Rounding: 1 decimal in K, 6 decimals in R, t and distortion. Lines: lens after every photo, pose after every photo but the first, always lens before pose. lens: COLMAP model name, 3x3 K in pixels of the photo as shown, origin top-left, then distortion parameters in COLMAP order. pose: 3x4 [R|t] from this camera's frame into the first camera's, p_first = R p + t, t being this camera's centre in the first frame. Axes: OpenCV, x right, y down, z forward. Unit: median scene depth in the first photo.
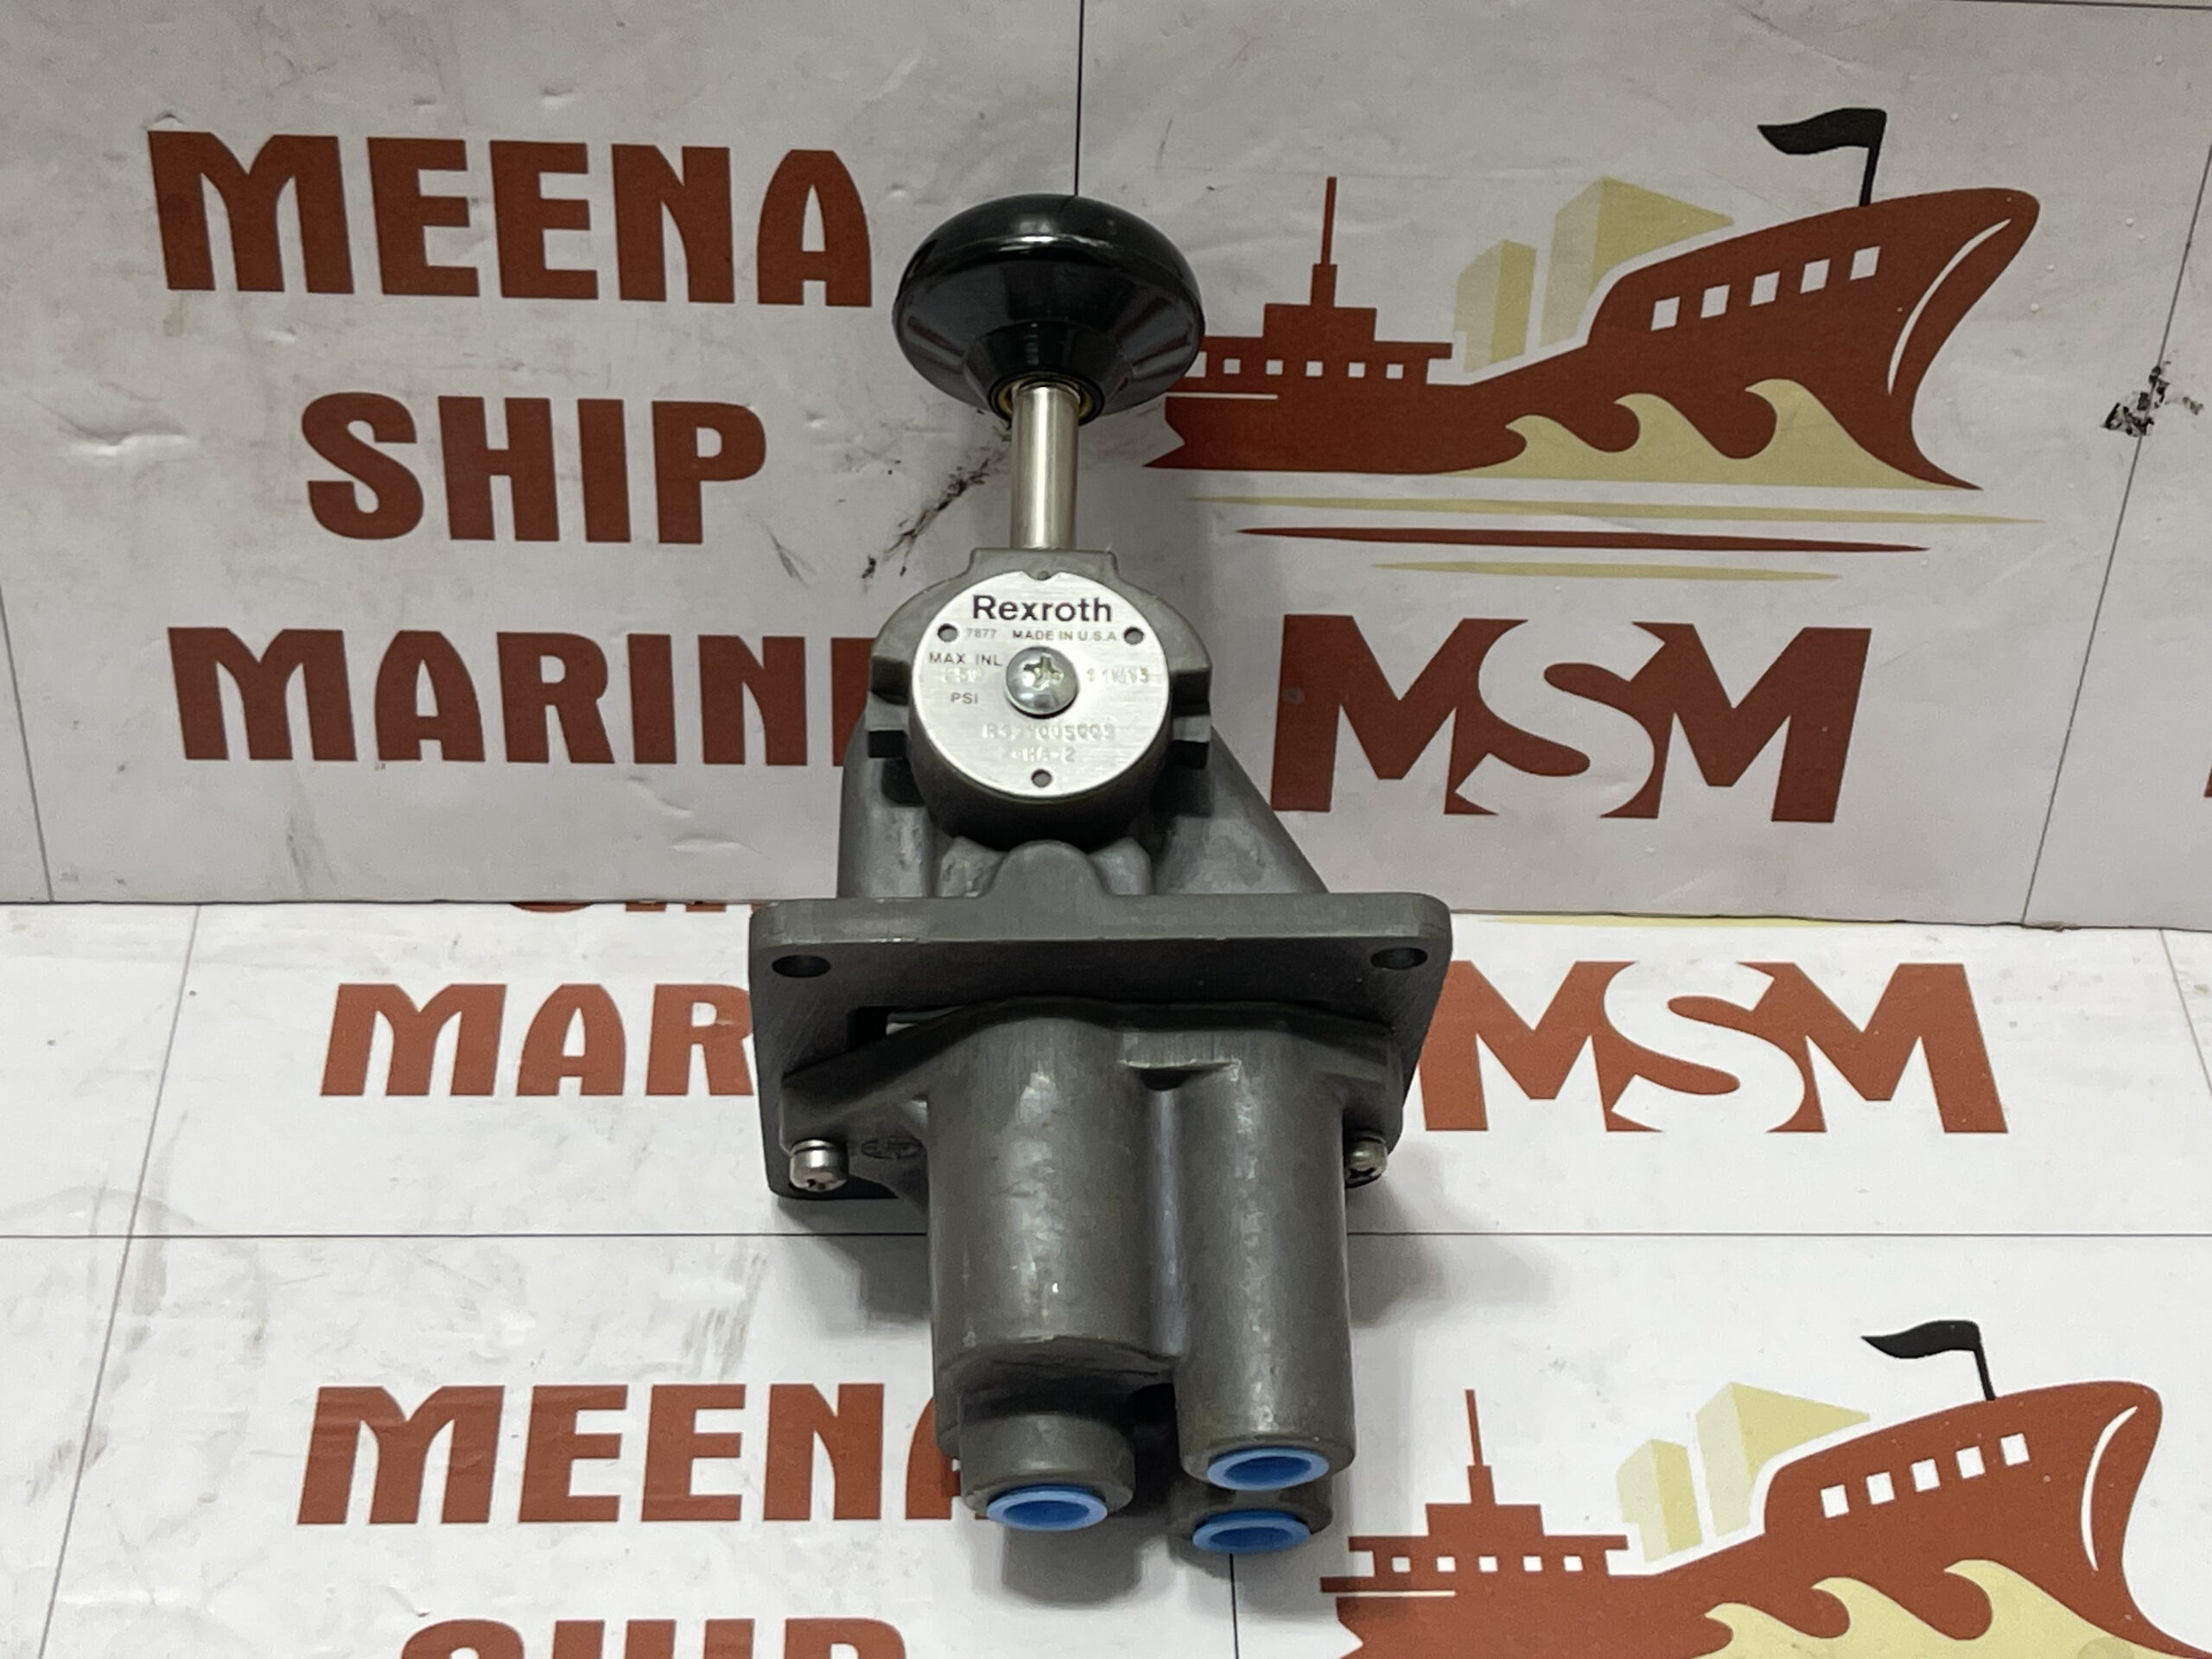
lens RADIAL K [[3850.8, 0, 1184.9], [0, 3850.8, 878.0], [0, 0, 1]] dist [0.183037, -0.891675]
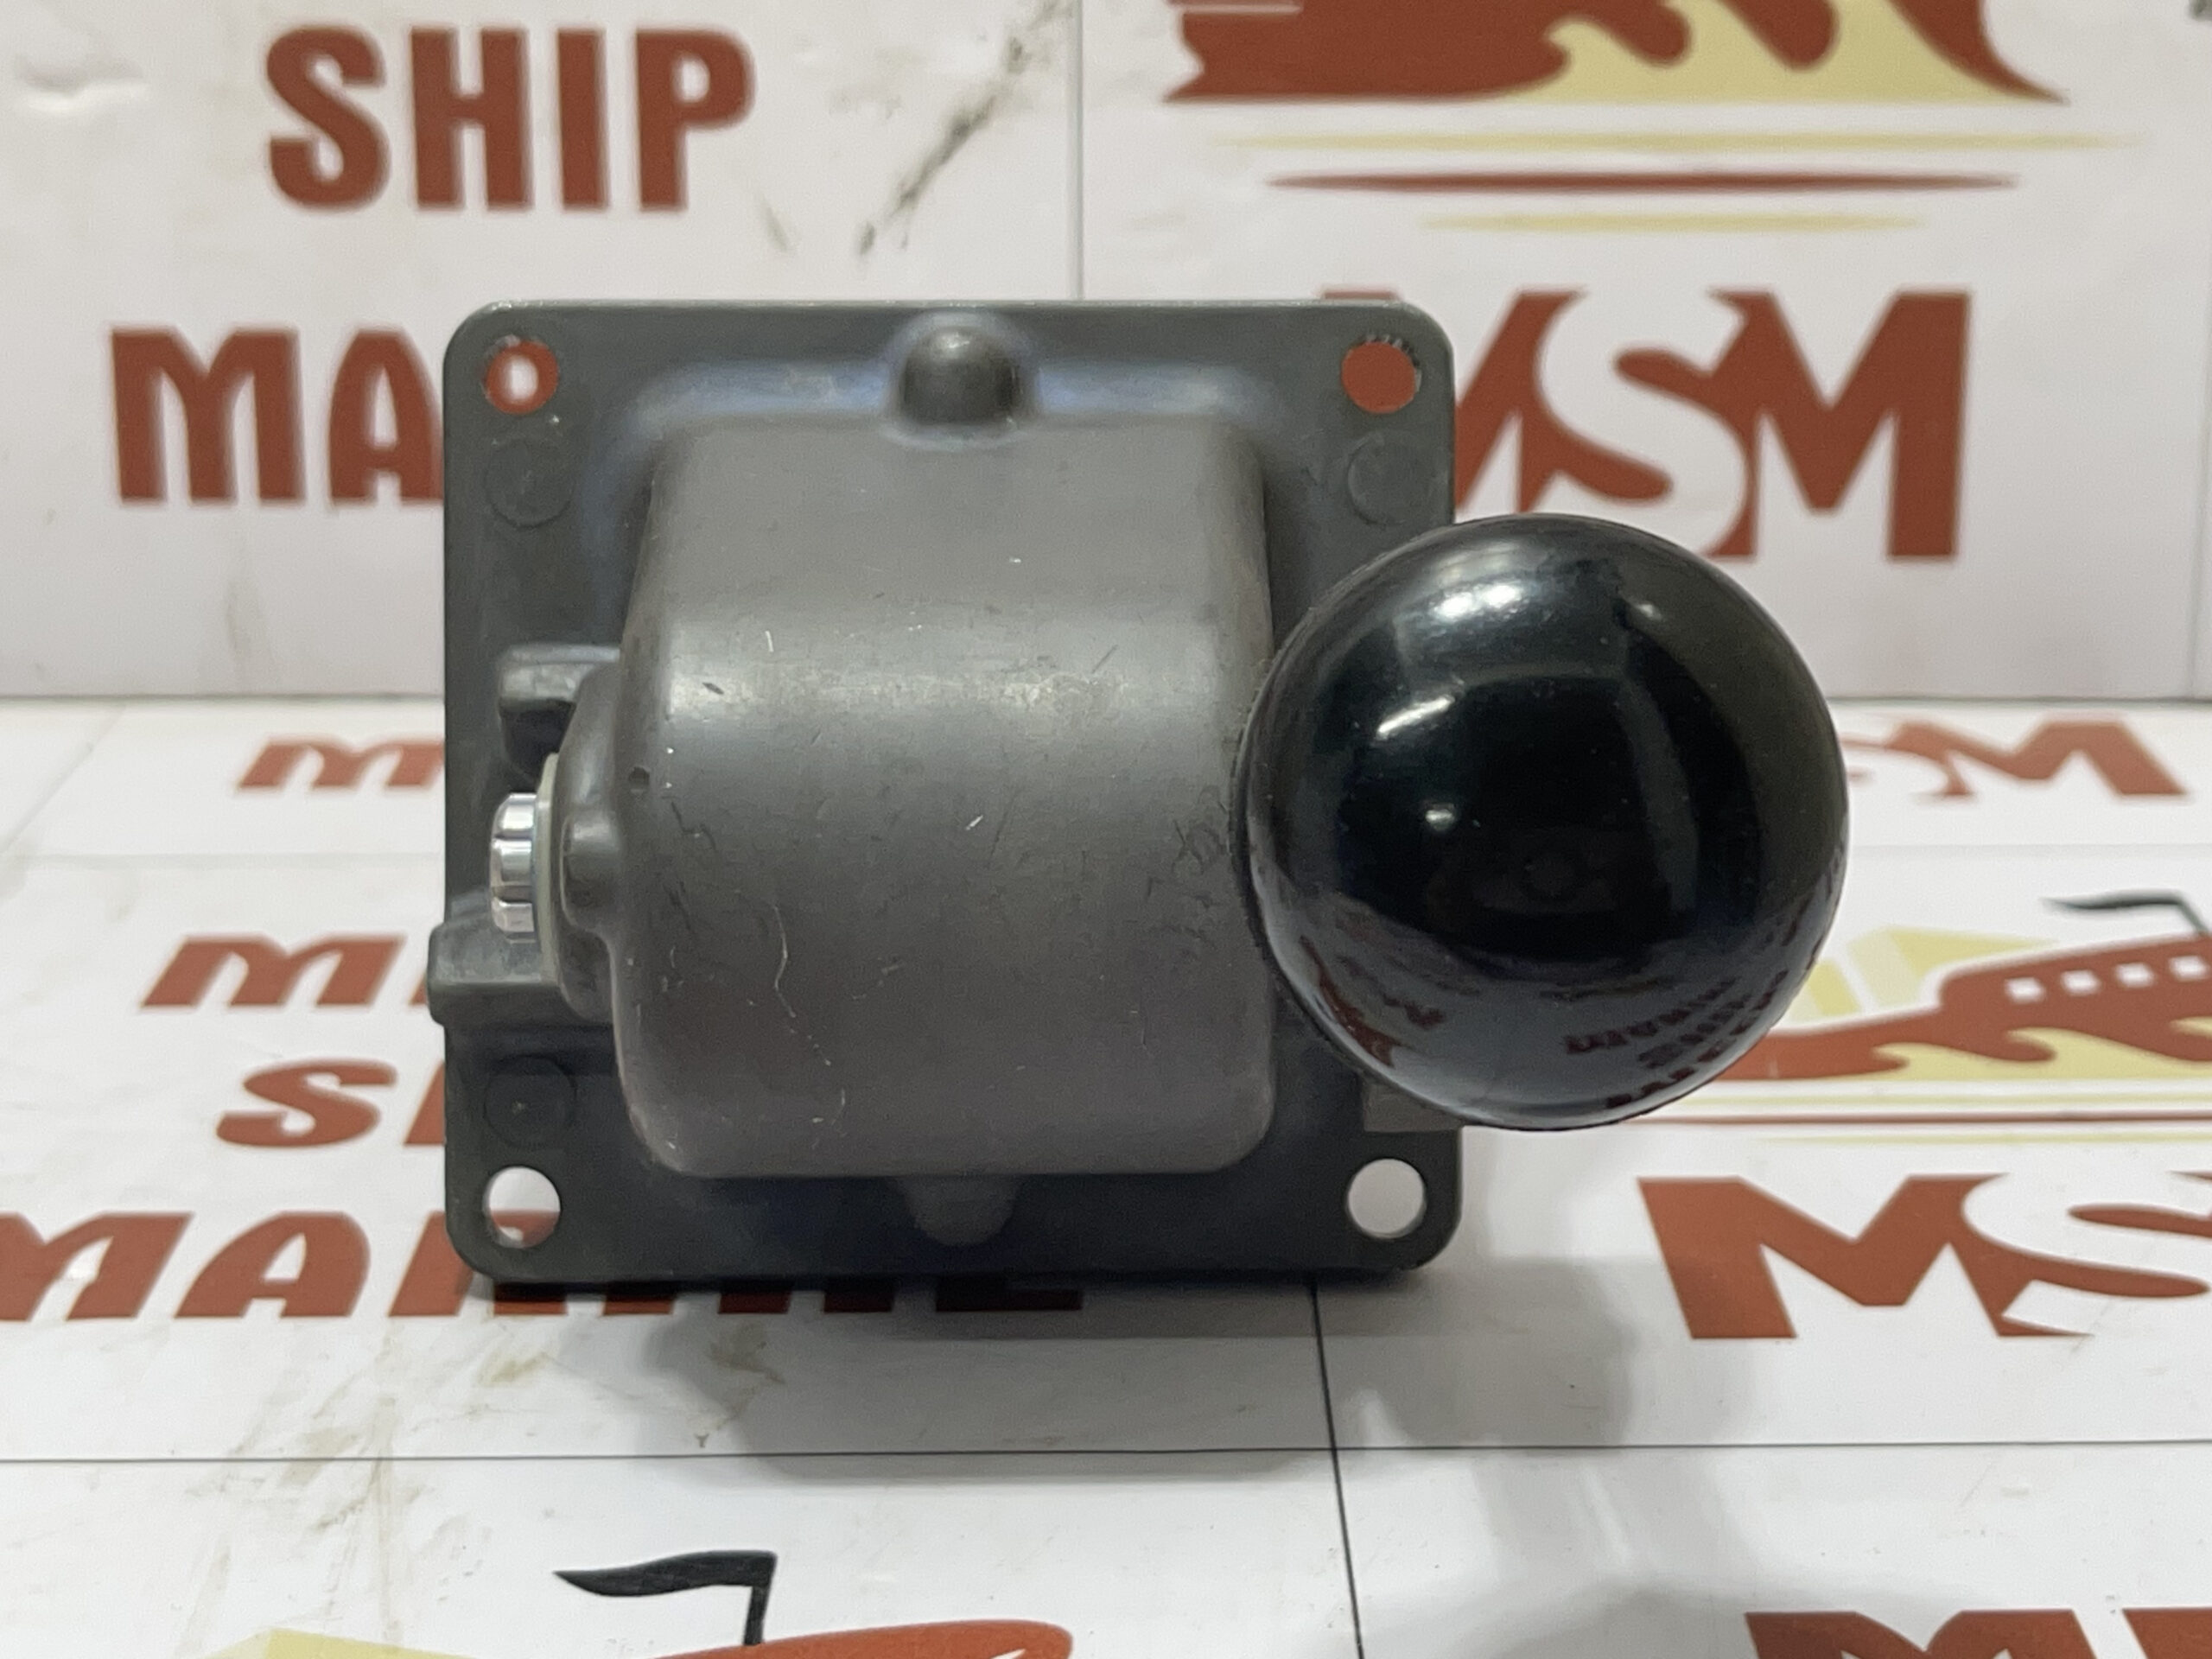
lens RADIAL K [[3848.3, 0, 1170.6], [0, 3848.3, 824.9], [0, 0, 1]] dist [0.178760, -1.159904]
pose [[0.998751, -0.037010, -0.033580, 0.016604], [0.019345, 0.905900, -0.423050, 0.437886], [0.046078, 0.421872, 0.905484, 0.228756]]
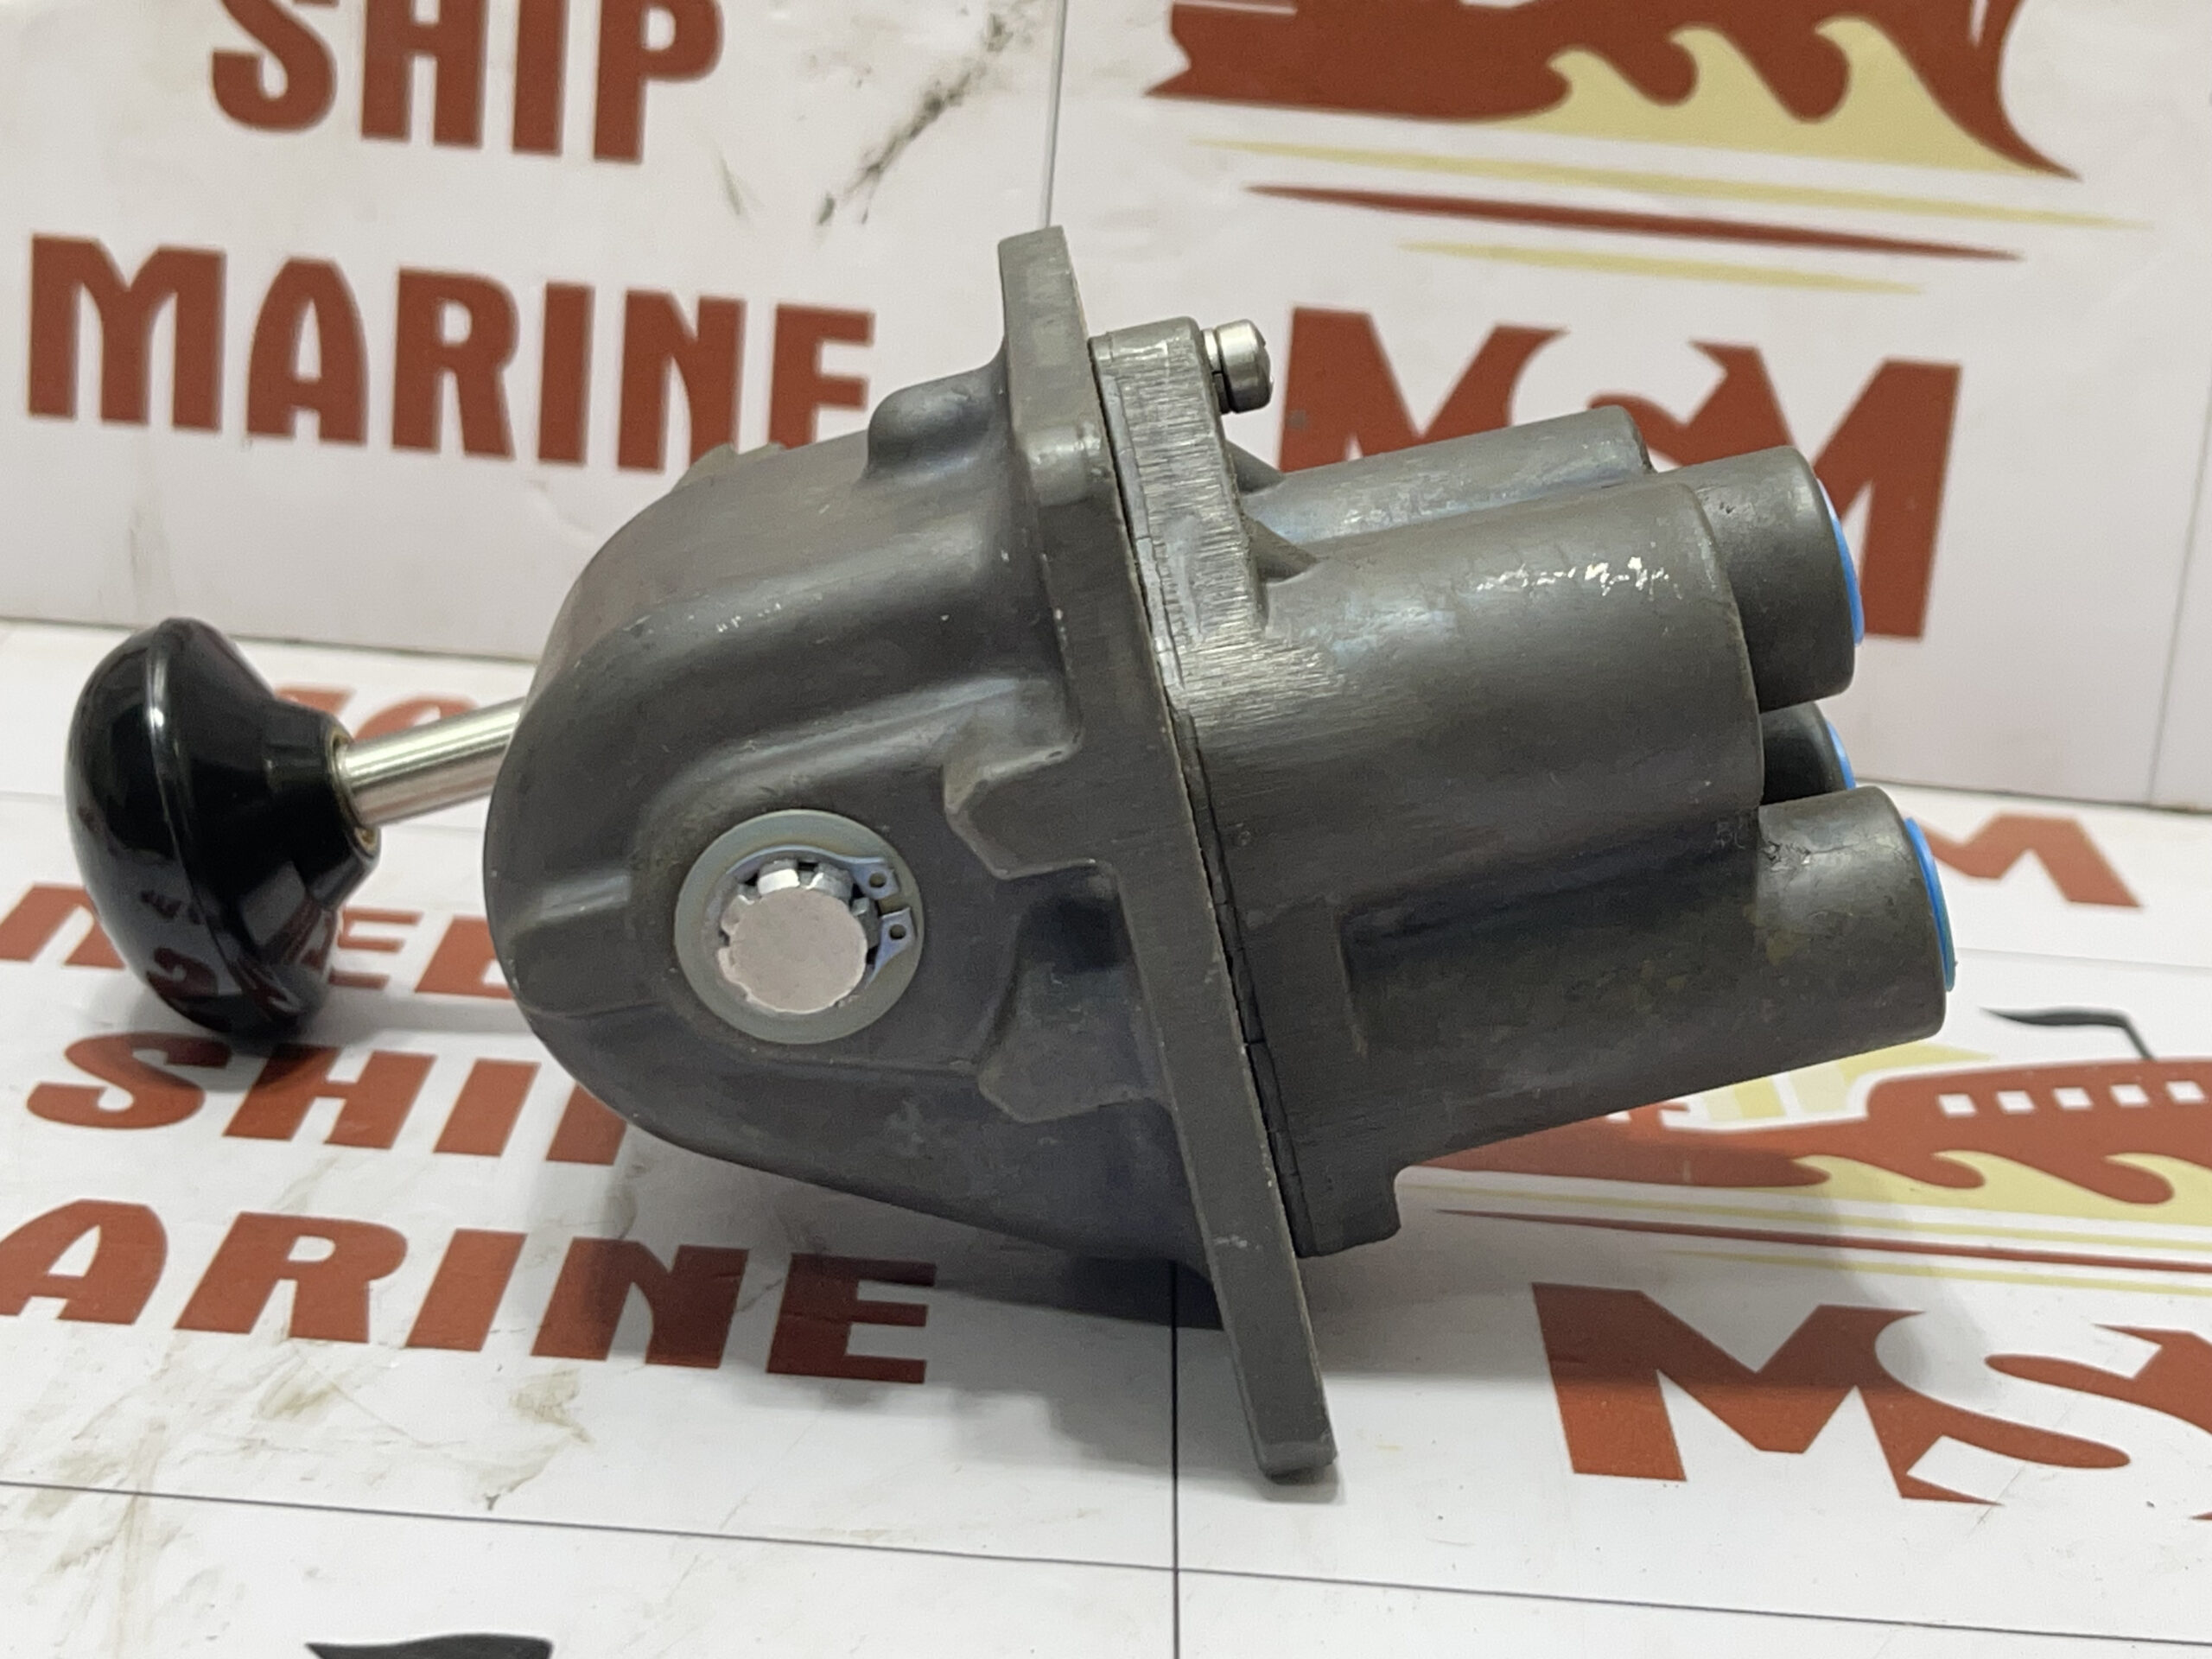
lens RADIAL K [[3727.6, 0, 1181.0], [0, 3727.6, 824.3], [0, 0, 1]] dist [0.134936, -0.766165]
pose [[0.998560, 0.049618, -0.020383, 0.024061], [-0.053596, 0.907255, -0.417152, 0.401327], [-0.002206, 0.417644, 0.908608, 0.280141]]
